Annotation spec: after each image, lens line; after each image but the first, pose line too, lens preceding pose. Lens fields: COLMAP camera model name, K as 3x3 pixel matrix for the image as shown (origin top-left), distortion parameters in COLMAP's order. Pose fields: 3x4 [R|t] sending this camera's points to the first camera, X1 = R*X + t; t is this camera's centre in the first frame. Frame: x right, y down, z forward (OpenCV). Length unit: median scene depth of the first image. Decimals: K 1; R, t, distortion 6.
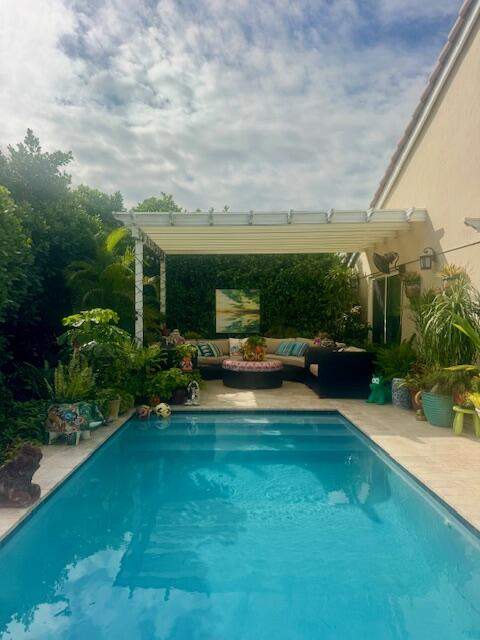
lens RADIAL K [[449.5, 0, 236.7], [0, 449.5, 320.8], [0, 0, 1]] dist [0.085410, -0.120499]
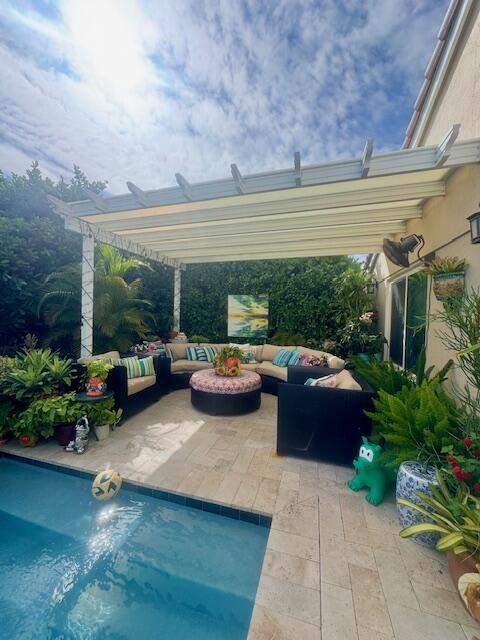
lens RADIAL K [[258.7, 0, 240.0], [0, 258.7, 320.0], [0, 0, 1]] dist [-0.029255, 0.000070]
pose [[0.957090, 0.024347, -0.288765, 0.158180], [-0.022967, 0.999703, 0.008166, -0.016402], [0.288878, -0.001184, 0.957365, 0.429296]]
